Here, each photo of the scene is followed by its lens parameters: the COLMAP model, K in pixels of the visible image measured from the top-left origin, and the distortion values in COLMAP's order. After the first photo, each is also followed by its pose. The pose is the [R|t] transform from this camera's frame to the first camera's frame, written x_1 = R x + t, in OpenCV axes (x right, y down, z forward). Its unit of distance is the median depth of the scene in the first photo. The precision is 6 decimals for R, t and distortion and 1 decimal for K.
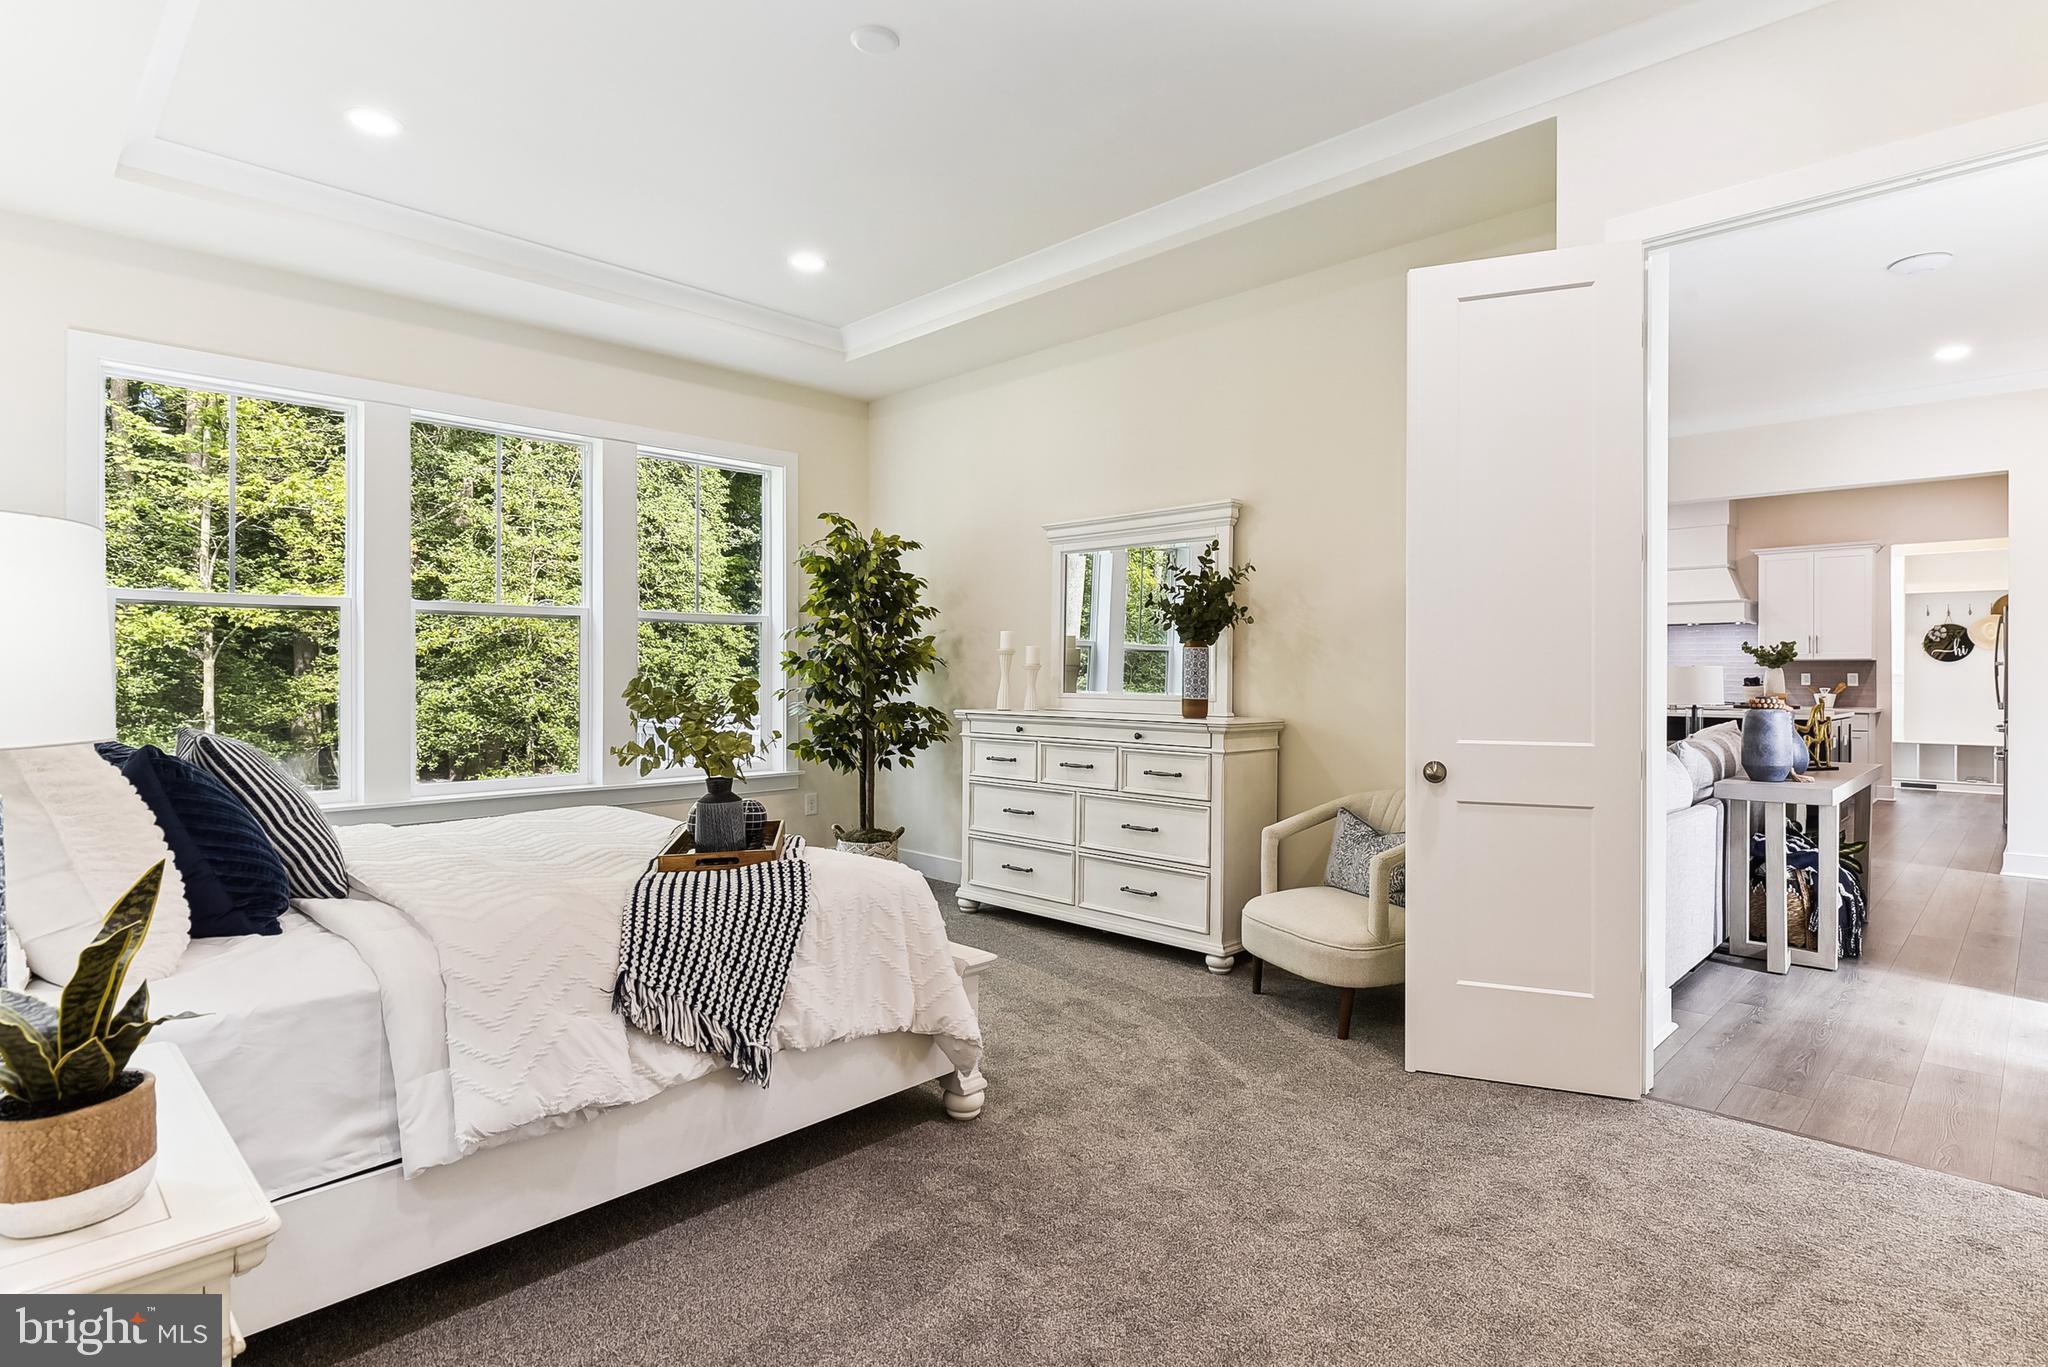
lens RADIAL K [[1052.2, 0, 1036.1], [0, 1052.2, 681.8], [0, 0, 1]] dist [0.012885, 0.000125]
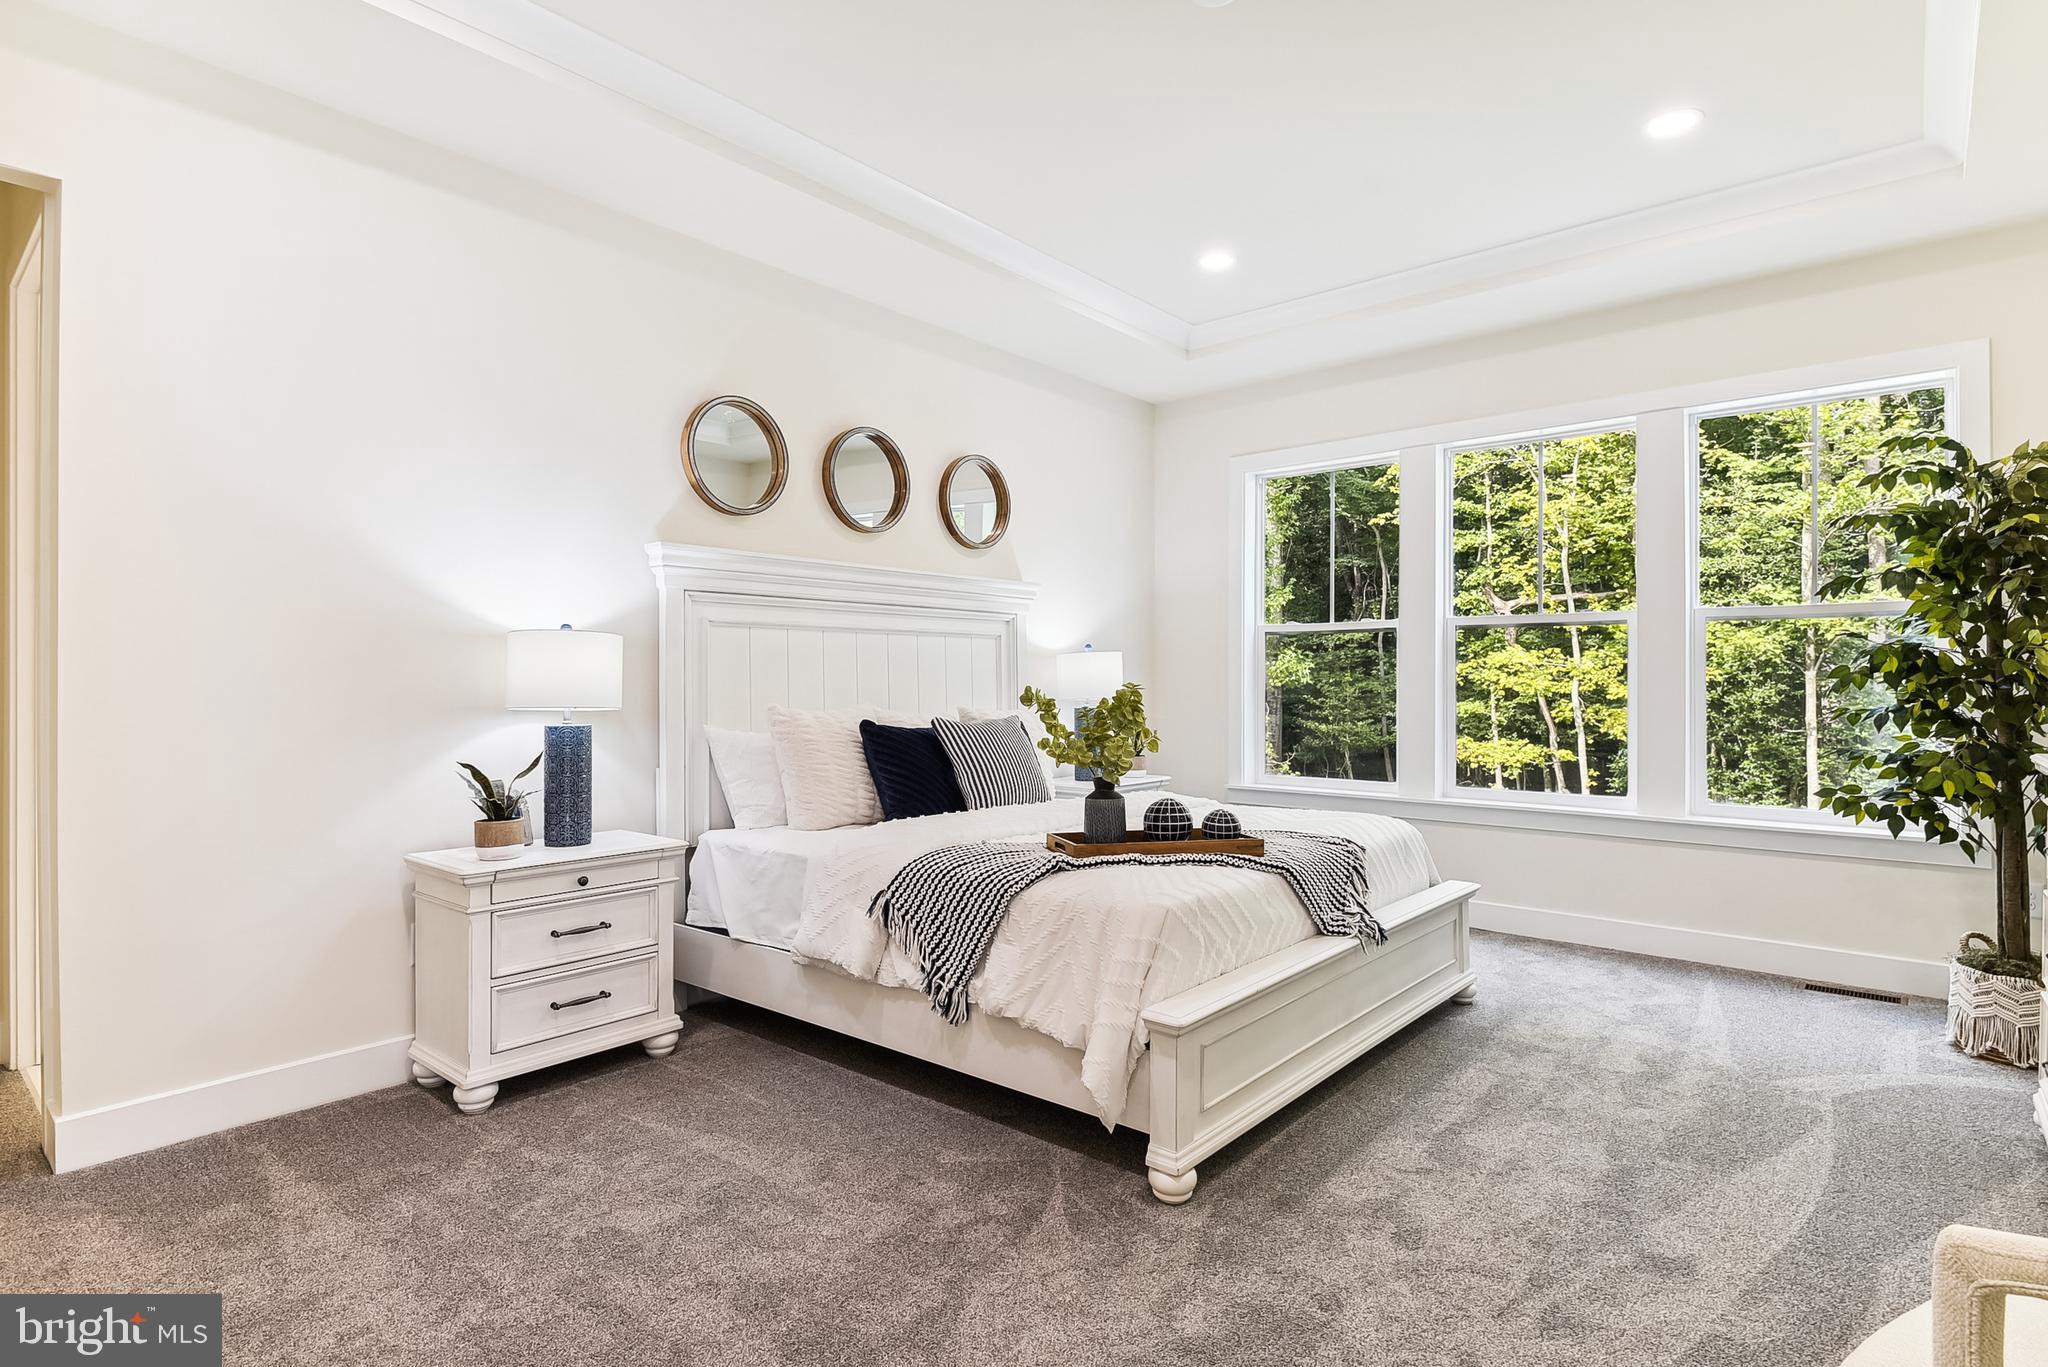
lens RADIAL K [[1052.2, 0, 1036.1], [0, 1052.2, 681.8], [0, 0, 1]] dist [0.012885, 0.000125]
pose [[0.059298, -0.003297, -0.998235, 0.886236], [-0.007847, 0.999962, -0.003769, -0.004683], [0.998209, 0.008057, 0.059270, 0.945019]]
